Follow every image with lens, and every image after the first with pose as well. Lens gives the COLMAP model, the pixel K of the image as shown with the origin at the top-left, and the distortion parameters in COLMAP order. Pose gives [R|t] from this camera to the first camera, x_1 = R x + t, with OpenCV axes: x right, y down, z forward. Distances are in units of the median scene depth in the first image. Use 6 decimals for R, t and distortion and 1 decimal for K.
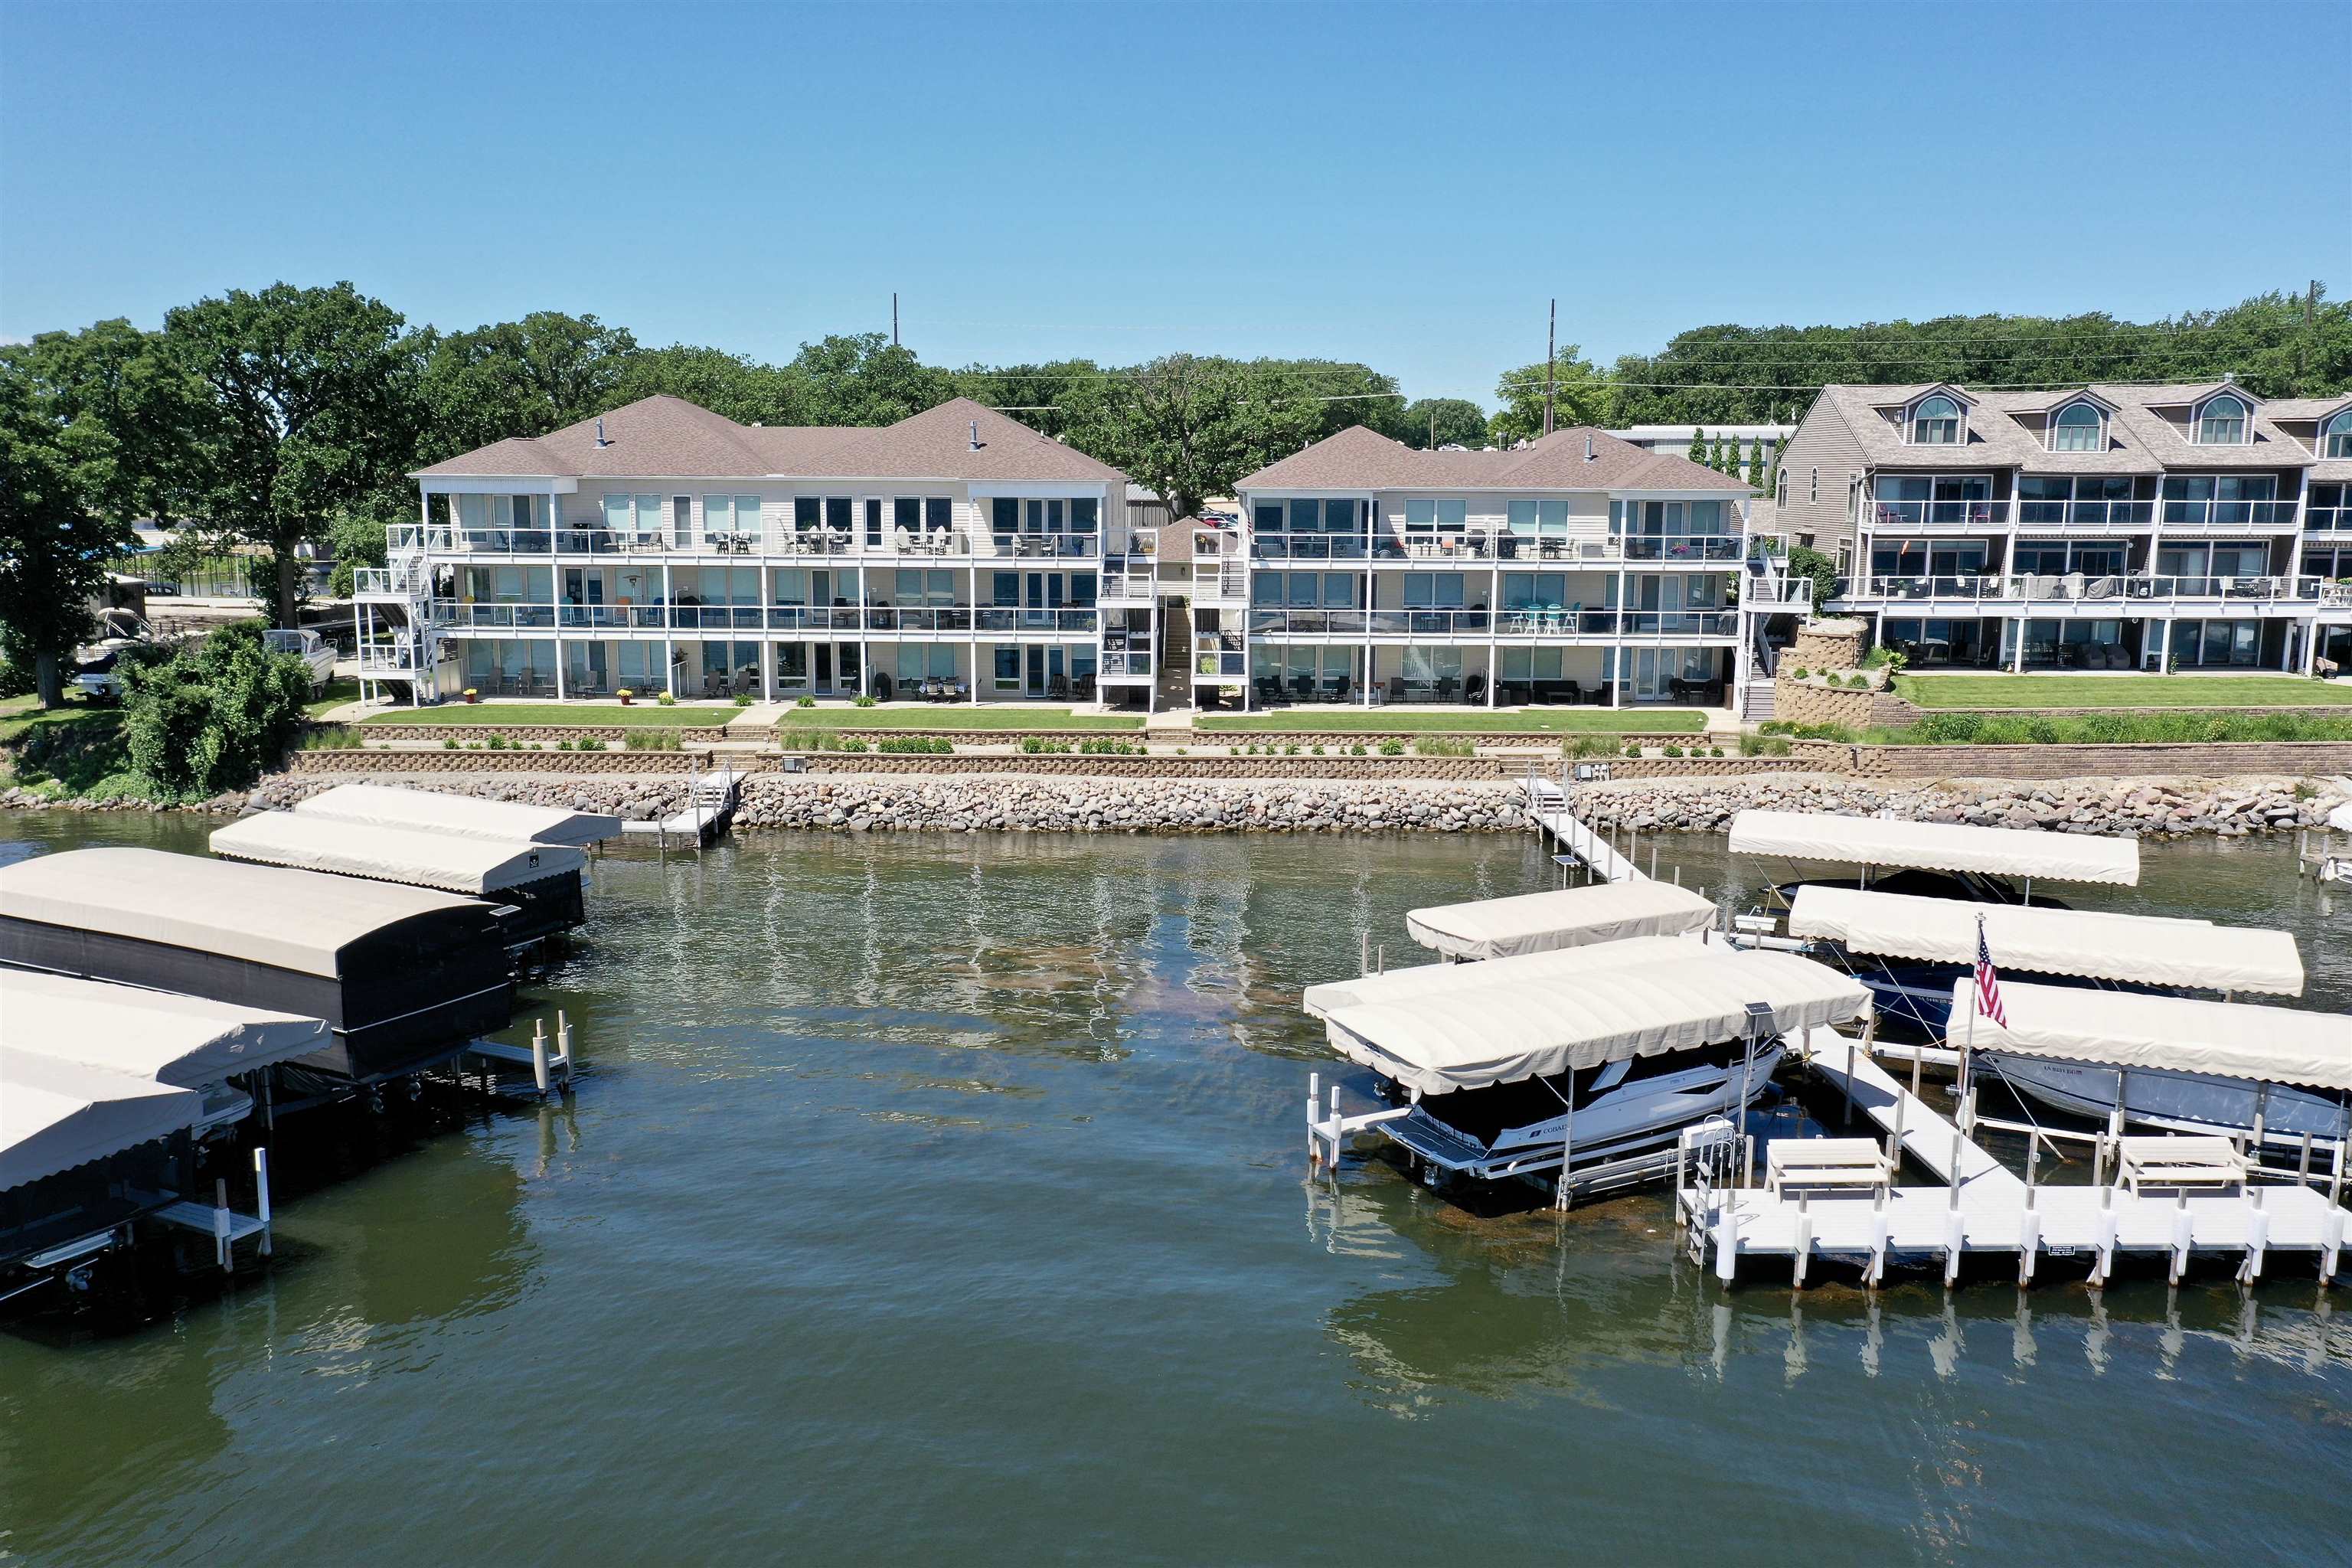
lens RADIAL K [[1838.8, 0, 1181.9], [0, 1838.8, 784.5], [0, 0, 1]] dist [0.001472, 0.002655]
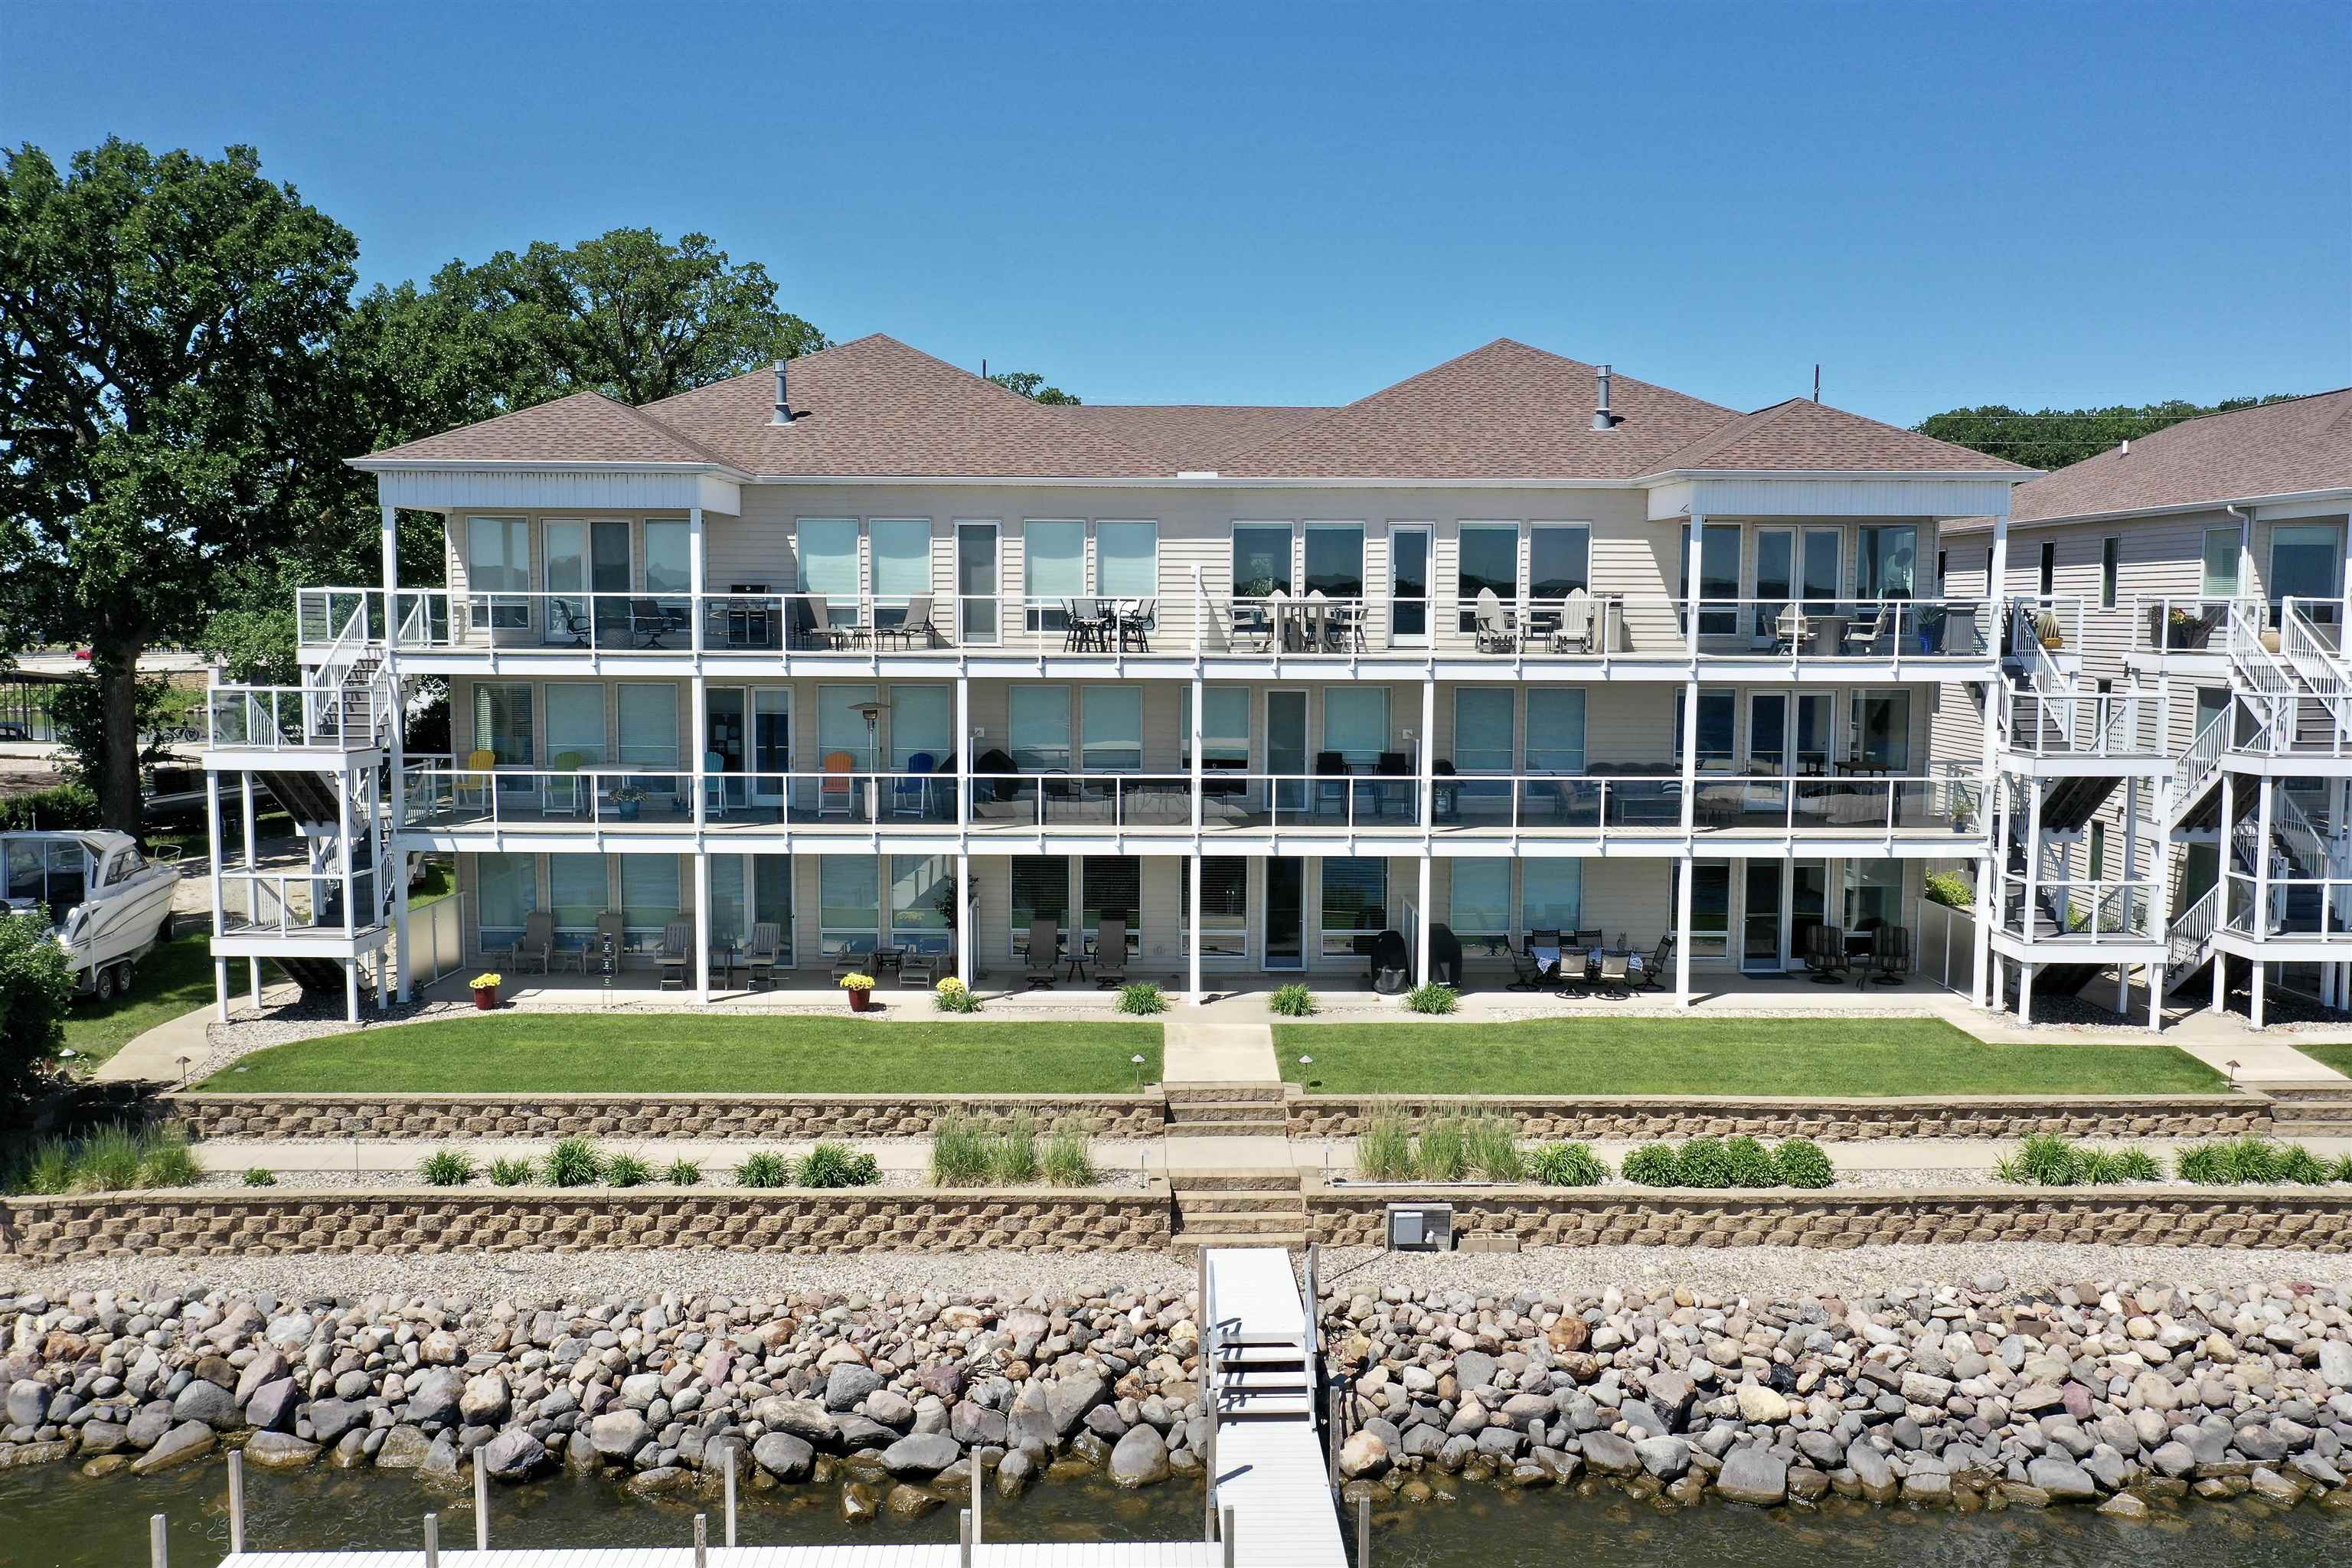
lens RADIAL K [[1838.8, 0, 1178.8], [0, 1838.8, 766.9], [0, 0, 1]] dist [0.001472, 0.002655]
pose [[0.999727, -0.003272, 0.023144, -0.240151], [0.005171, 0.996580, -0.082476, -0.063763], [-0.022795, 0.082573, 0.996324, 0.579232]]
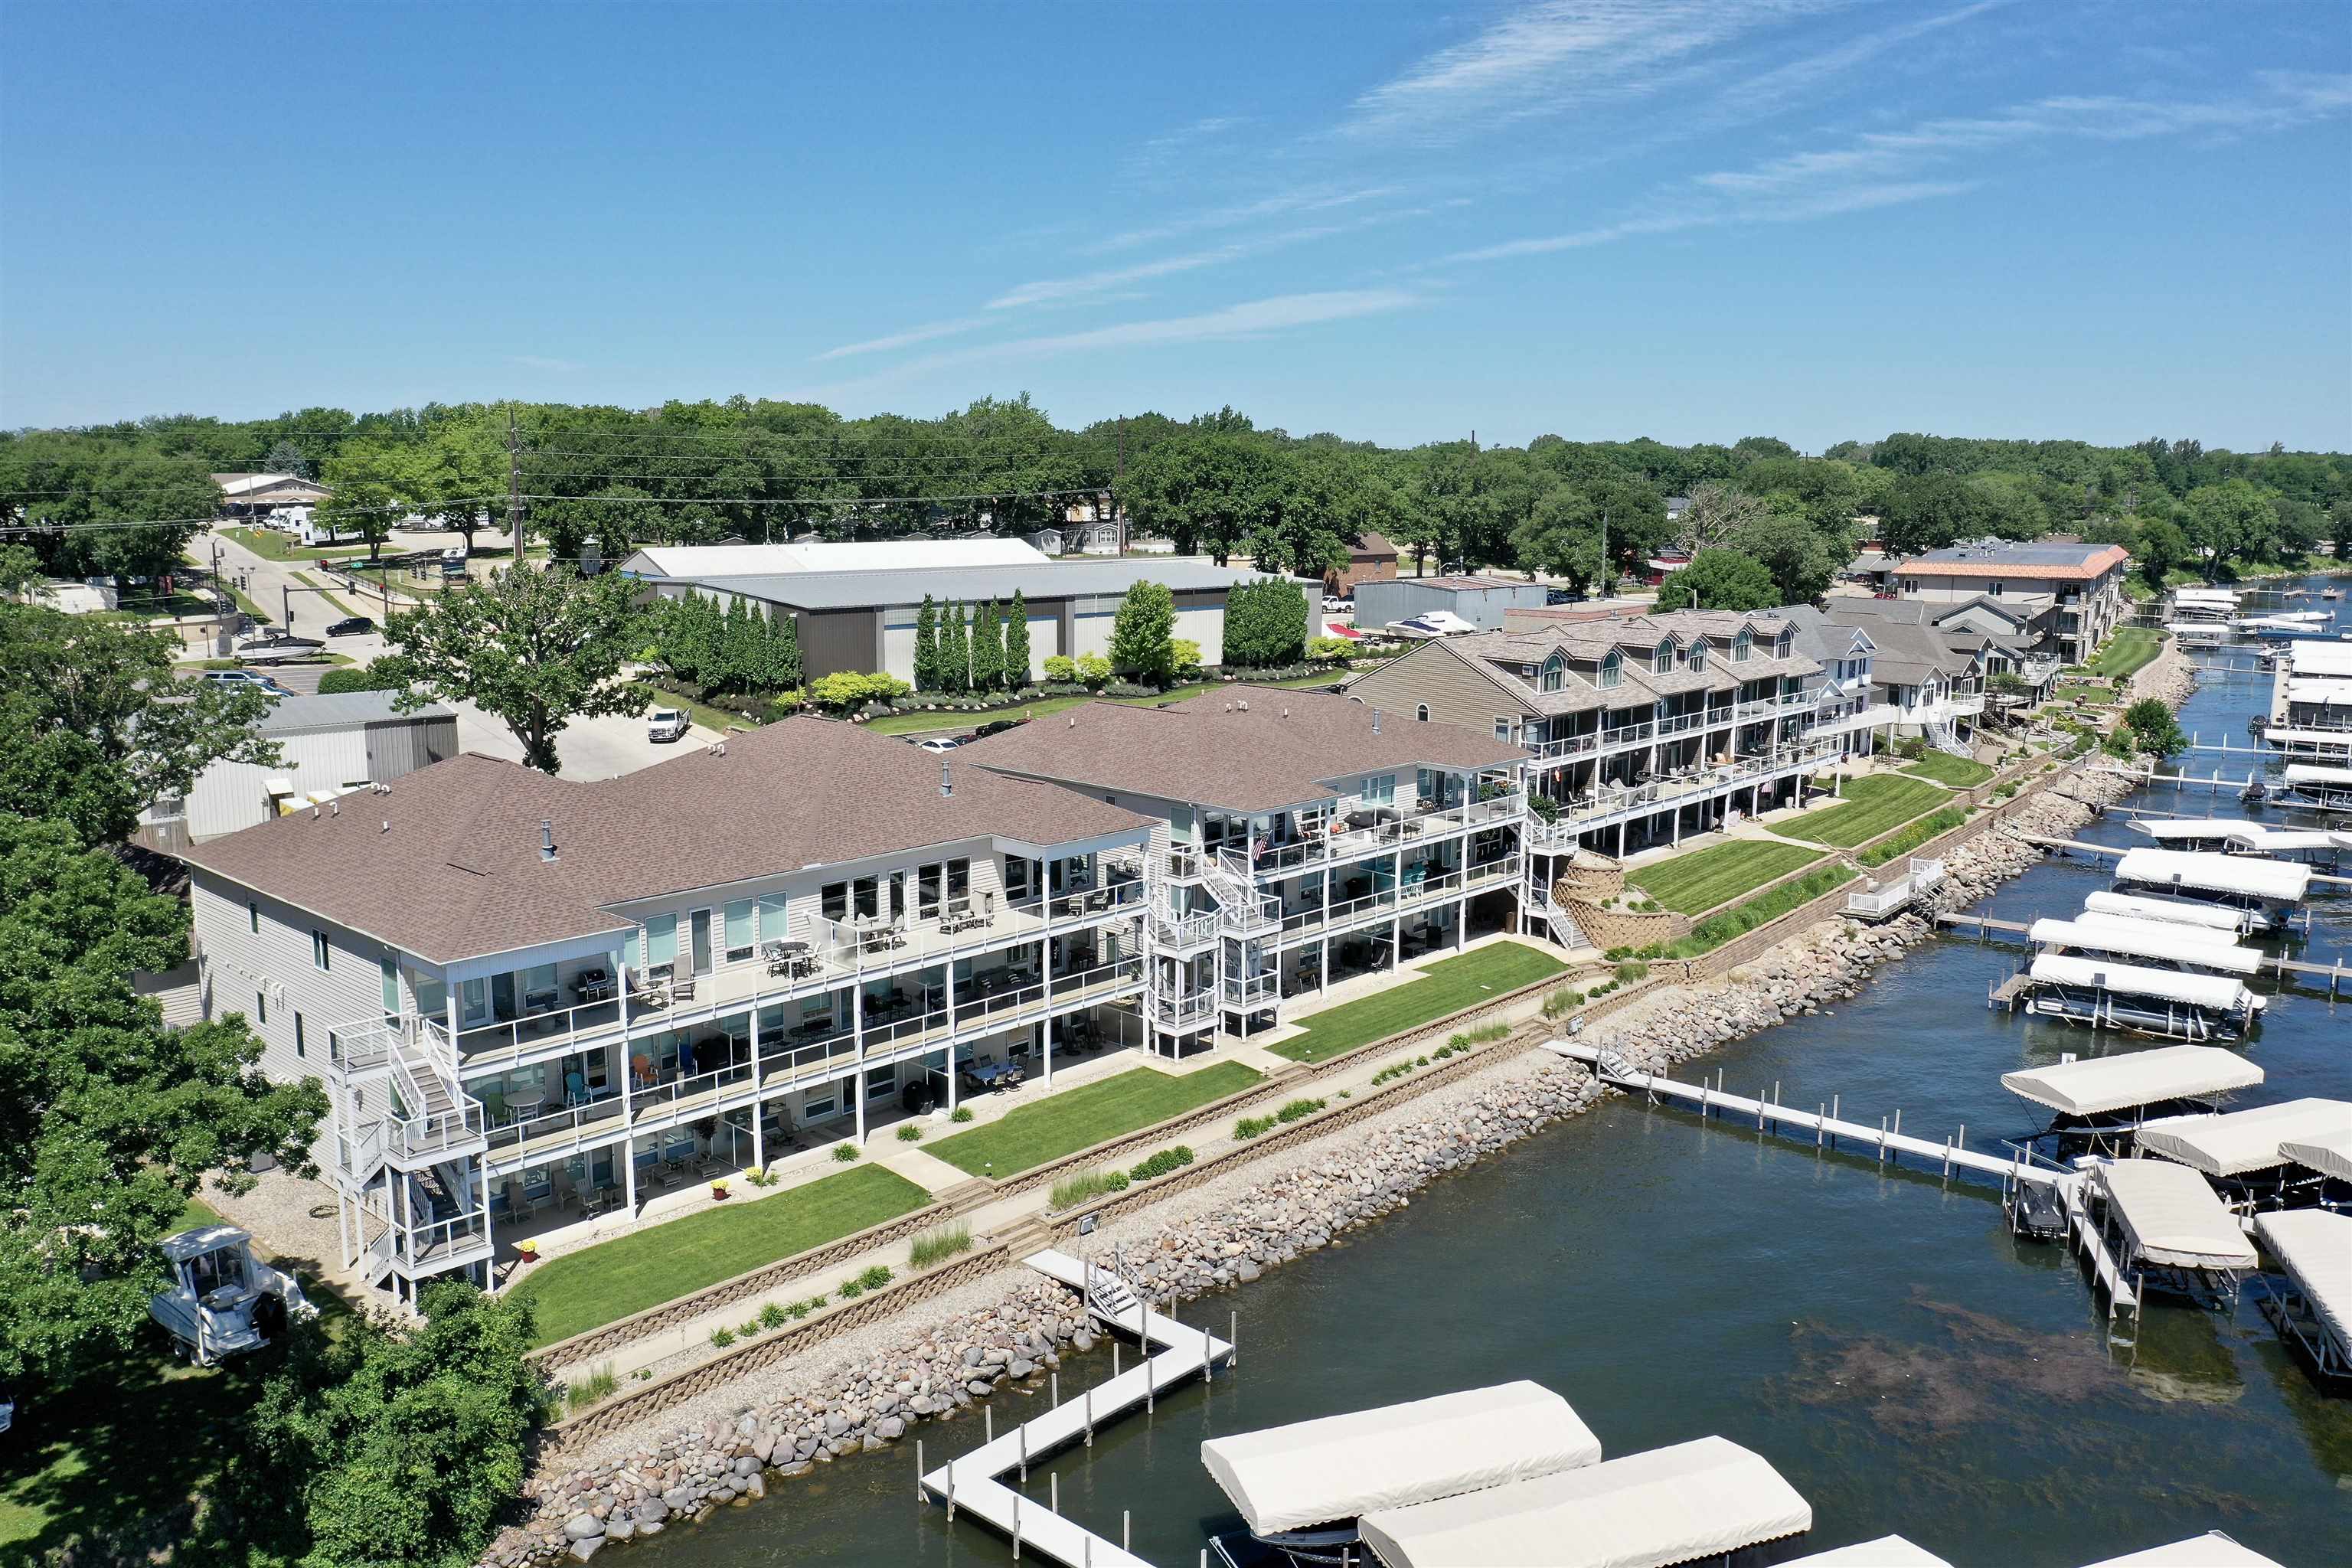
lens RADIAL K [[1838.8, 0, 1177.4], [0, 1838.8, 788.7], [0, 0, 1]] dist [0.001472, 0.002655]
pose [[0.676466, -0.130813, 0.724764, -0.706233], [0.122142, 0.990398, 0.064755, -0.238580], [-0.726275, 0.044720, 0.685948, 0.333041]]
